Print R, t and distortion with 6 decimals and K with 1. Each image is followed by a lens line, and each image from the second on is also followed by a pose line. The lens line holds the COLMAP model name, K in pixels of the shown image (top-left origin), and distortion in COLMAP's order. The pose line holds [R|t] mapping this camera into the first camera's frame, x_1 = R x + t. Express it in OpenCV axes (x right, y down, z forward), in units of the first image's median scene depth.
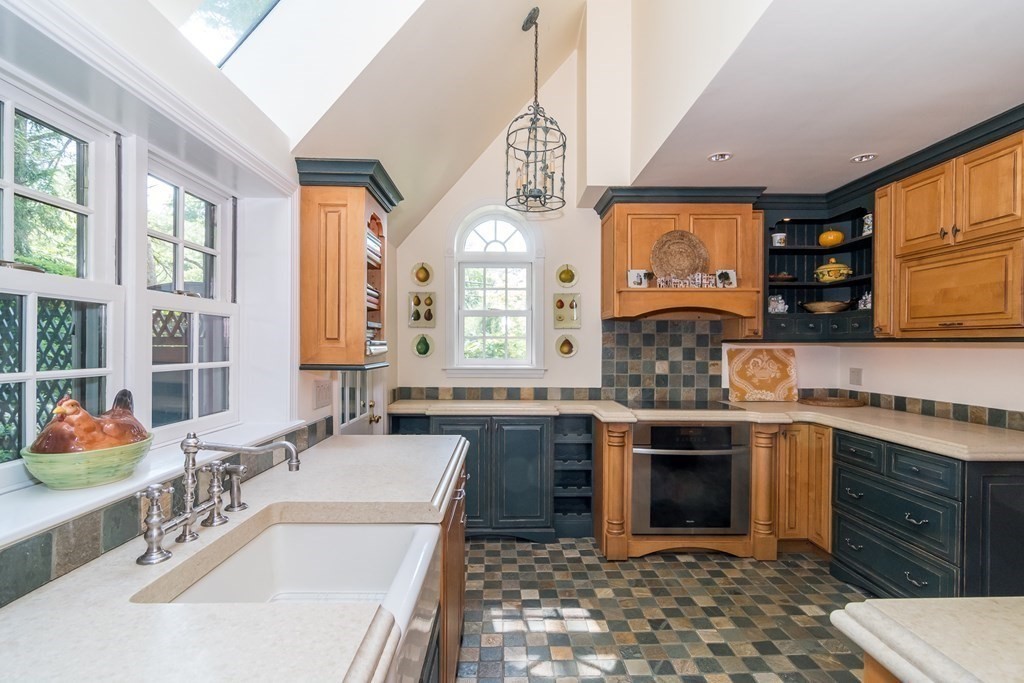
lens RADIAL K [[494.3, 0, 511.5], [0, 494.3, 344.3], [0, 0, 1]] dist [-0.001634, -0.000276]
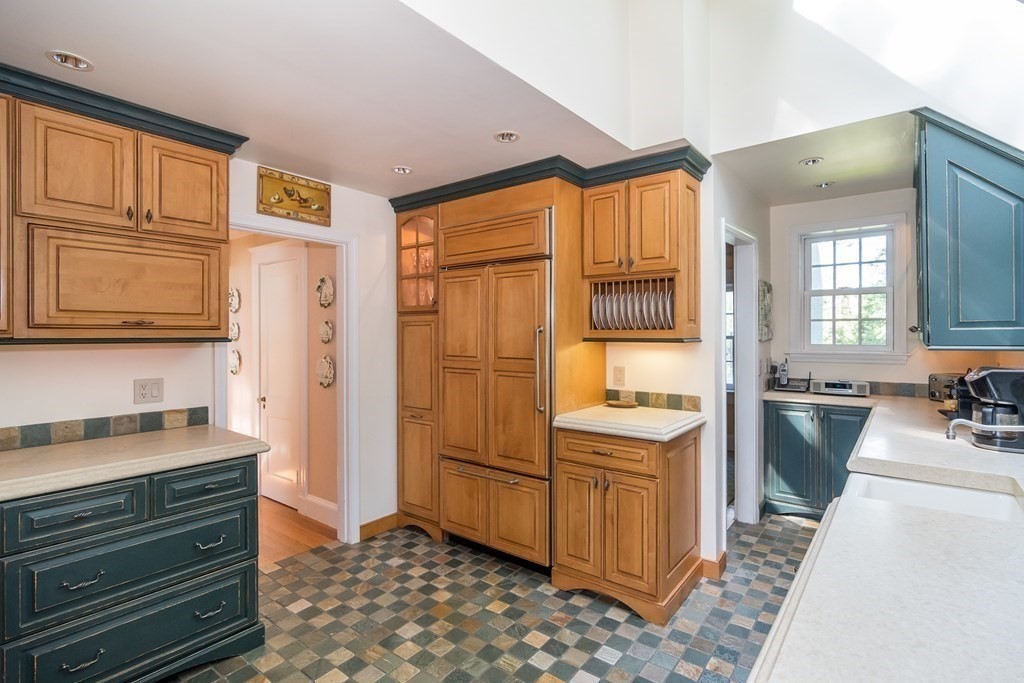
lens RADIAL K [[494.3, 0, 514.2], [0, 494.3, 335.1], [0, 0, 1]] dist [-0.001634, -0.000276]
pose [[-0.774196, 0.004223, 0.632932, -0.157332], [0.005265, 0.999986, -0.000233, -0.014421], [-0.632924, 0.003152, -0.774207, 1.230804]]
